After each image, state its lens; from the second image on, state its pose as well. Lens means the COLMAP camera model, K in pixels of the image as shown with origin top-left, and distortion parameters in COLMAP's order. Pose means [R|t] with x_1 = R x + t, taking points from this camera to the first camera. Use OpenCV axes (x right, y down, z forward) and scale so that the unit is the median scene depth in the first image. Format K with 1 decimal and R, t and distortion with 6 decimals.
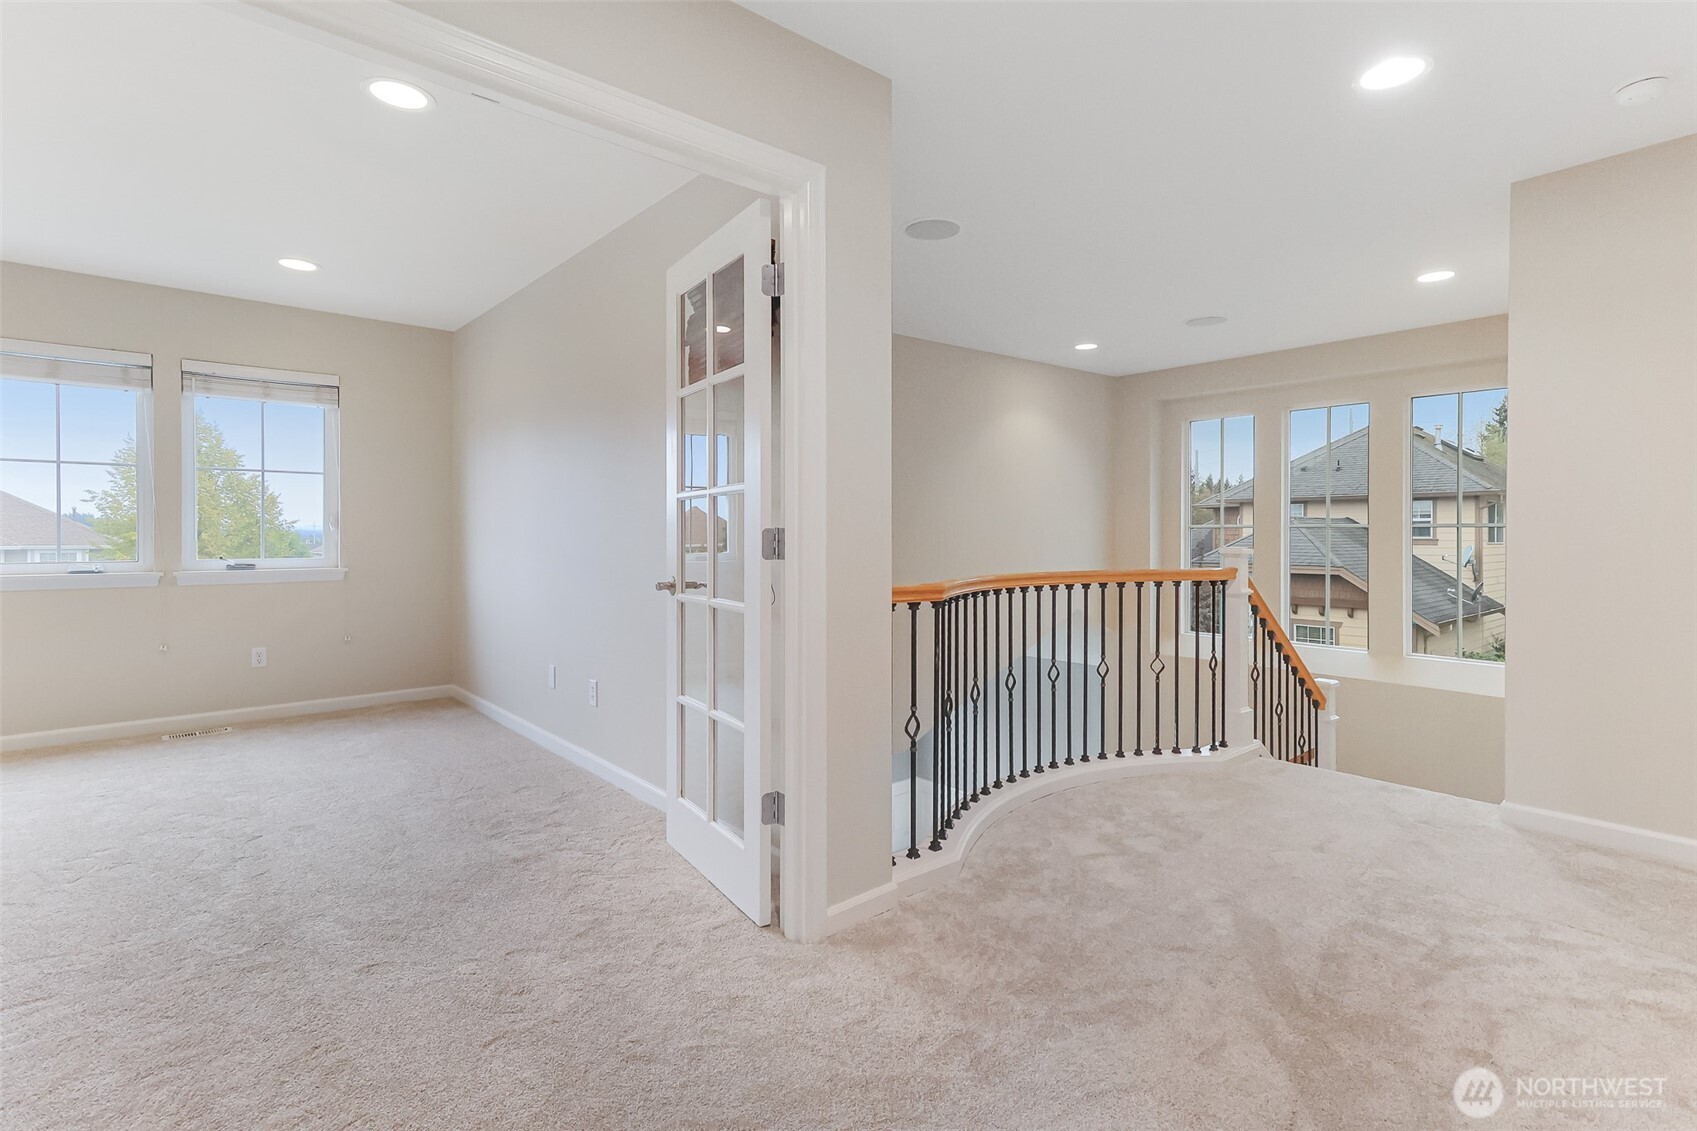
lens RADIAL K [[801.8, 0, 851.6], [0, 801.8, 531.1], [0, 0, 1]] dist [0.015586, -0.000082]
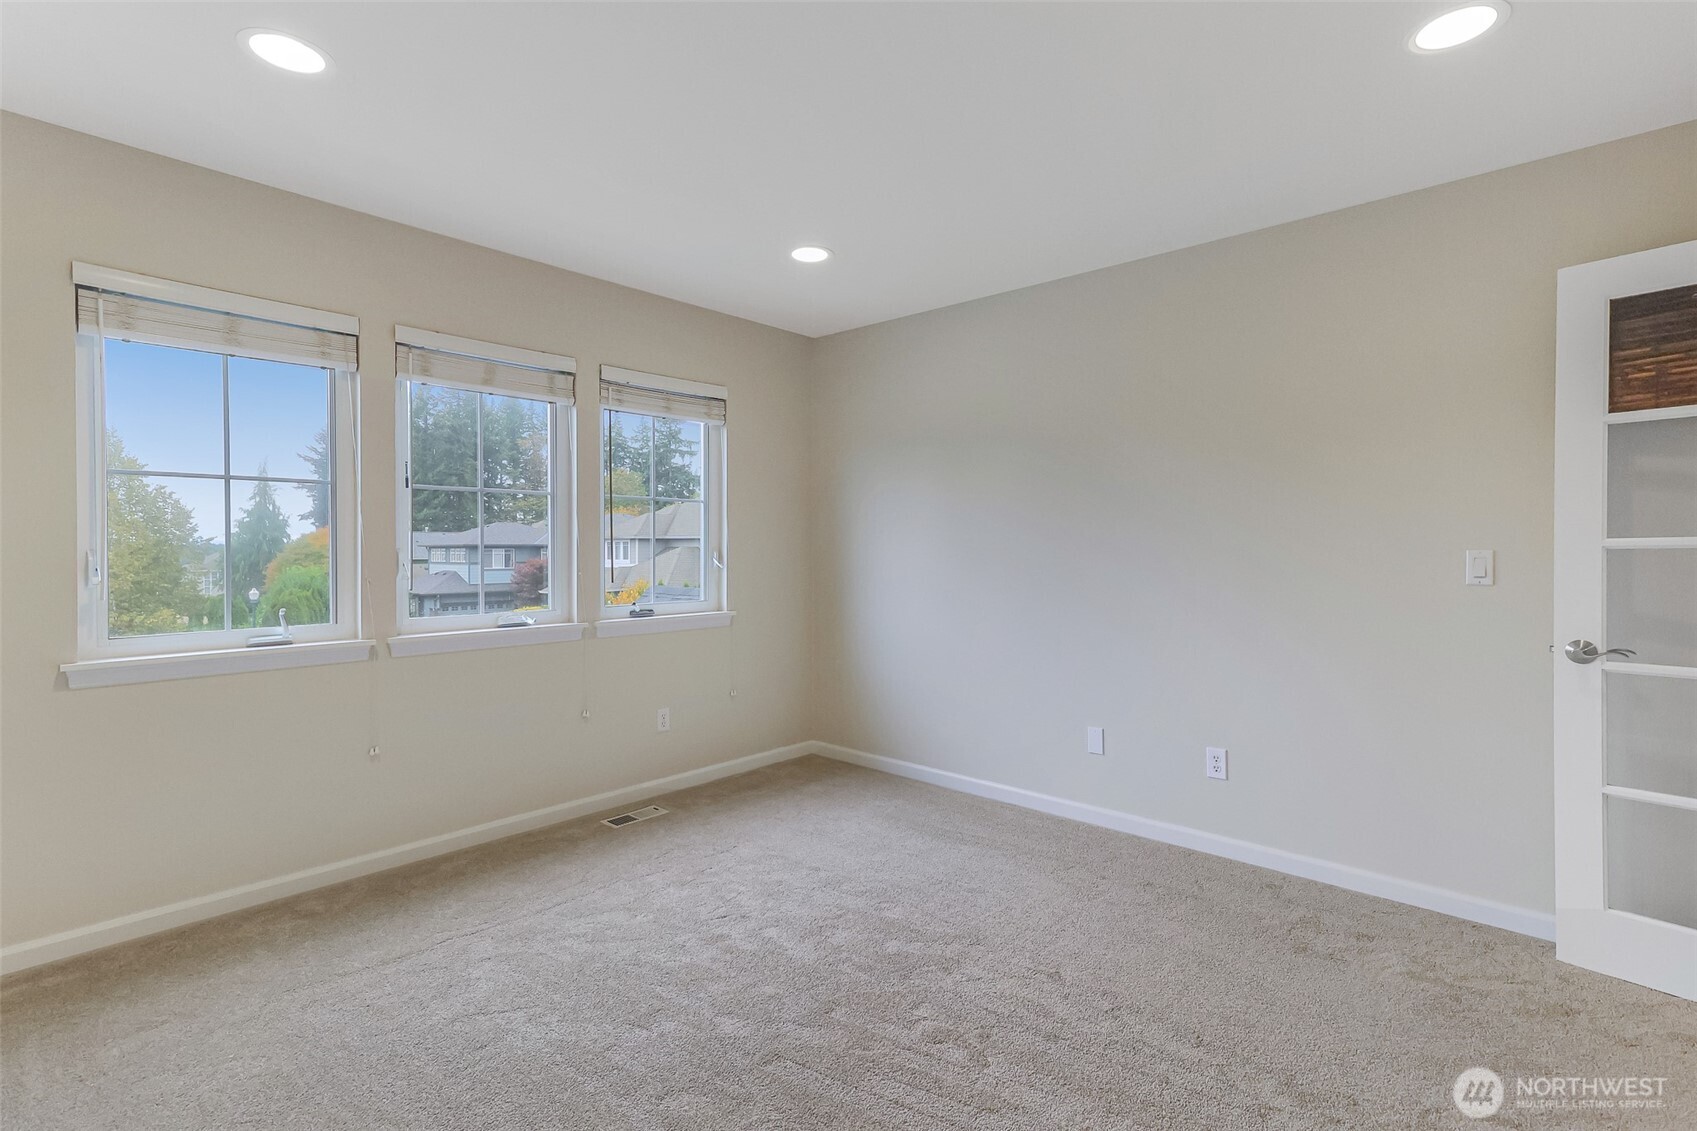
lens RADIAL K [[792.5, 0, 856.6], [0, 792.5, 550.7], [0, 0, 1]] dist [0.025200, -0.000529]
pose [[0.993211, -0.003803, 0.116263, -0.627010], [0.002932, 0.999966, 0.007664, -0.026218], [-0.116288, -0.007271, 0.993189, 0.153632]]
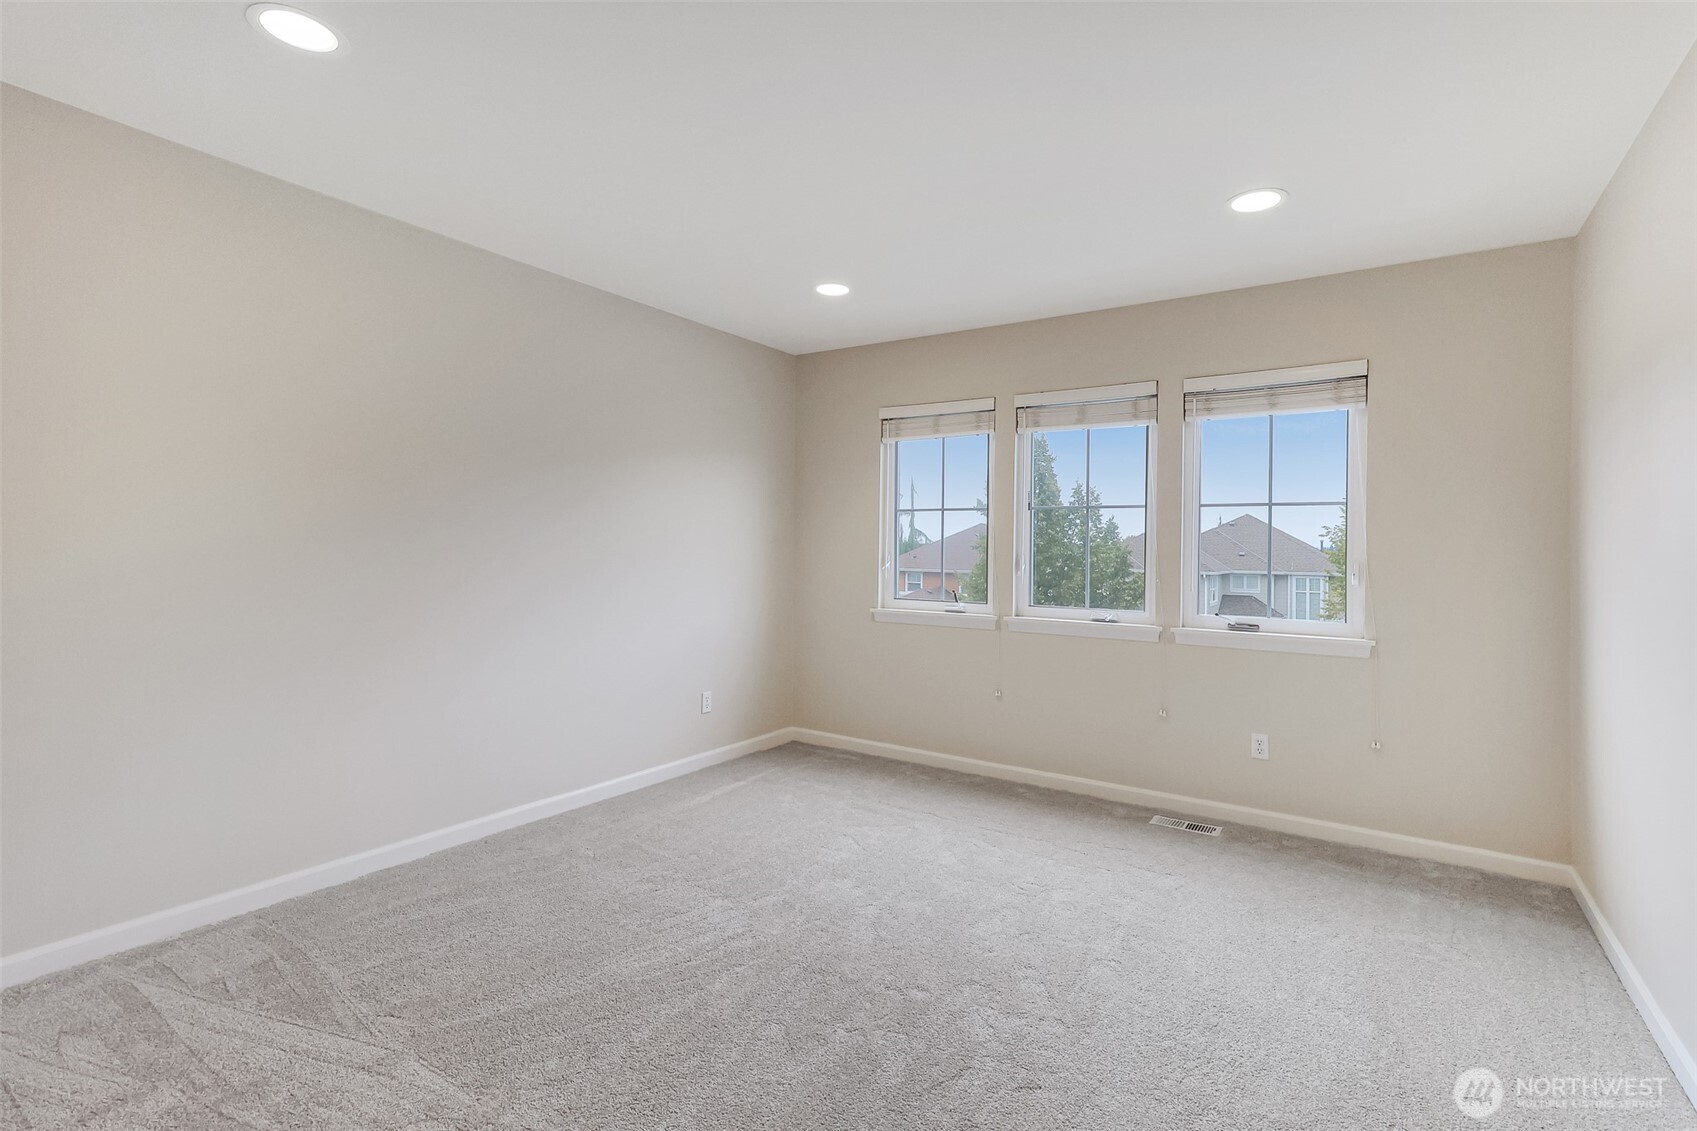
lens RADIAL K [[786.9, 0, 852.2], [0, 786.9, 553.4], [0, 0, 1]] dist [-0.002453, -0.000309]
pose [[0.261986, 0.004178, -0.965063, -0.110756], [-0.014405, 0.999896, 0.000419, -0.022707], [0.964964, 0.013792, 0.262019, 0.424616]]
